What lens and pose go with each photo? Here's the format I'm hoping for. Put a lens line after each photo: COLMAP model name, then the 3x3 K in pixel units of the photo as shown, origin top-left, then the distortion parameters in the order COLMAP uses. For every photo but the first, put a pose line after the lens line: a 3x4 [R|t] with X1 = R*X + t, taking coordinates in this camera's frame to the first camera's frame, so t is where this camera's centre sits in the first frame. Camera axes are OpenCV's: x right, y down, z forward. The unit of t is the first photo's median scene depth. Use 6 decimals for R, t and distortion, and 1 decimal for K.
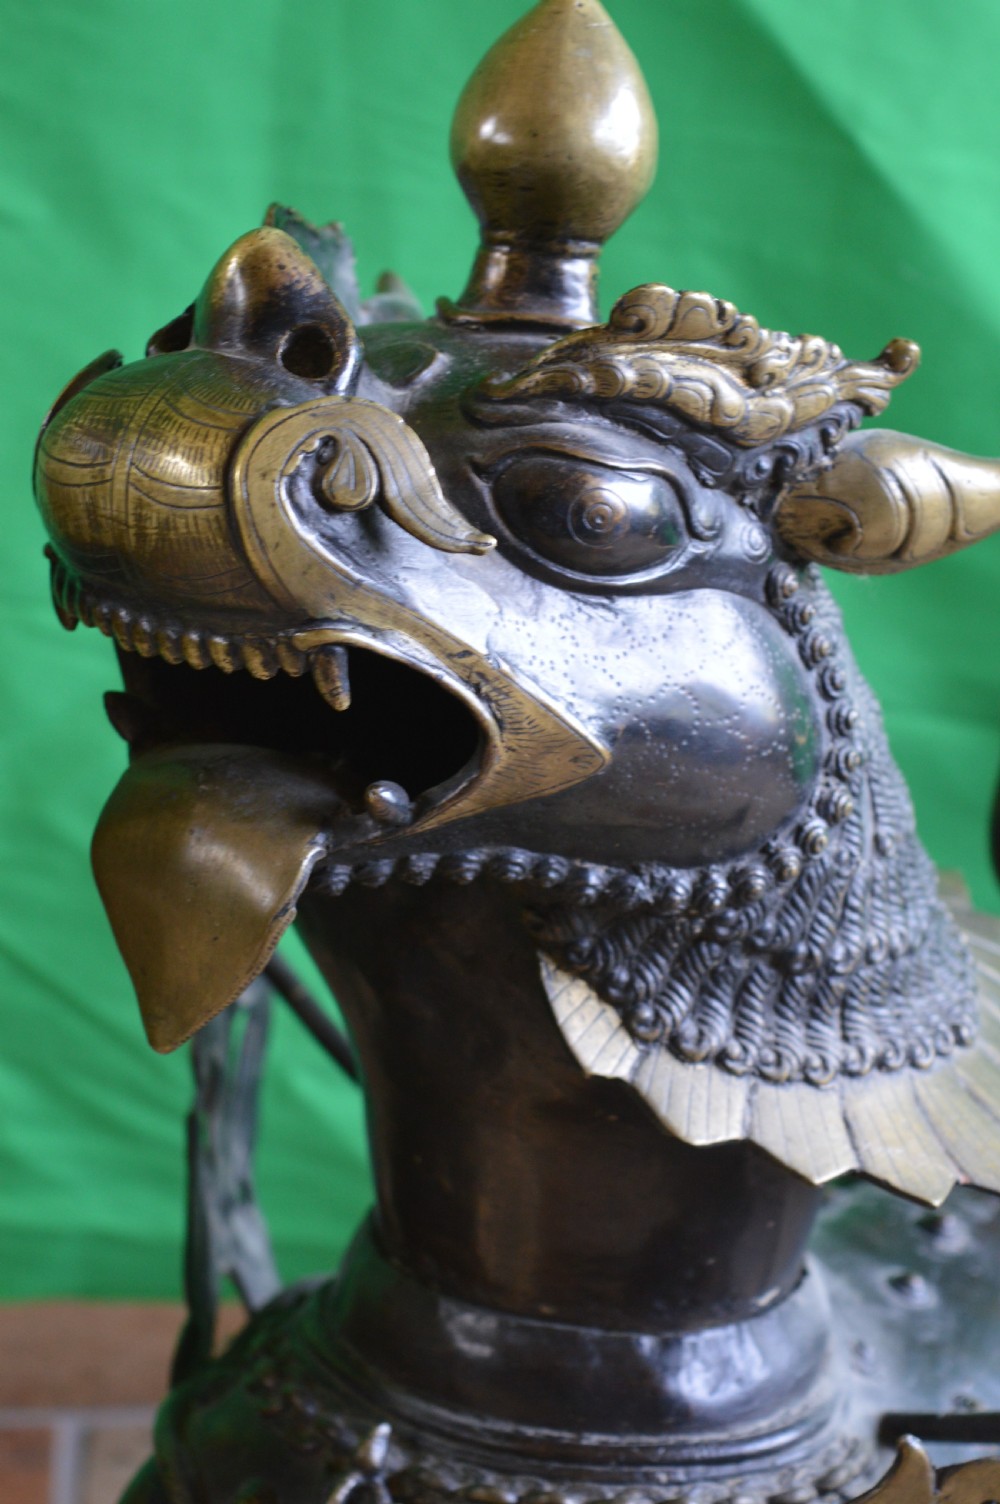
lens RADIAL K [[3427.2, 0, 500.0], [0, 3427.2, 752.0], [0, 0, 1]] dist [0.072322, 0.038045]
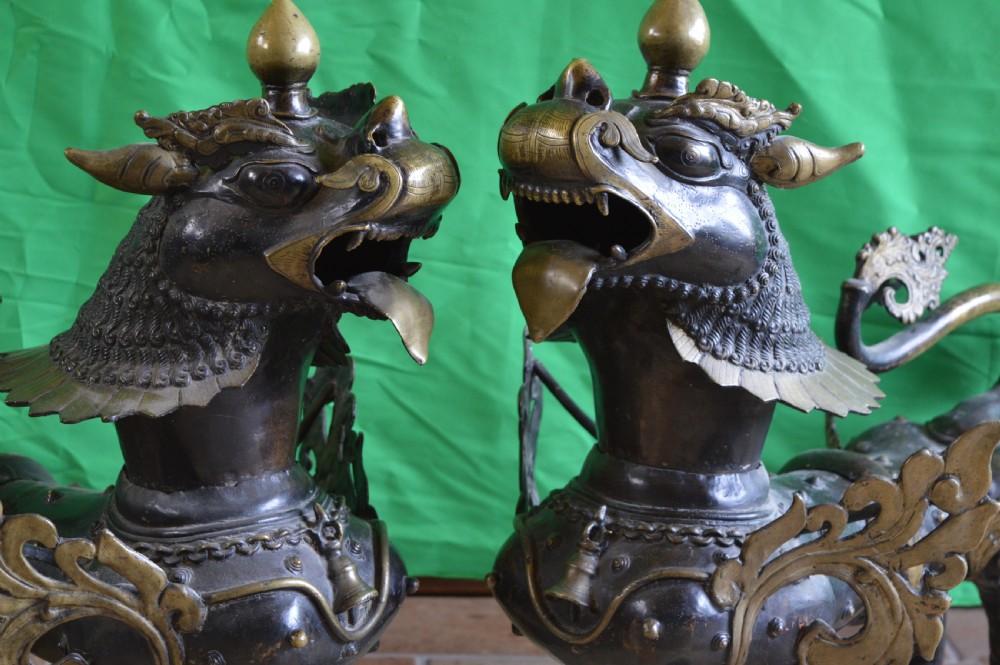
lens RADIAL K [[2278.7, 0, 500.0], [0, 2278.7, 332.5], [0, 0, 1]] dist [0.072322, 0.038045]
pose [[0.999622, 0.012658, -0.024397, -0.081755], [-0.015101, 0.994597, -0.102711, 0.272097], [0.022965, 0.103041, 0.994412, -0.892523]]
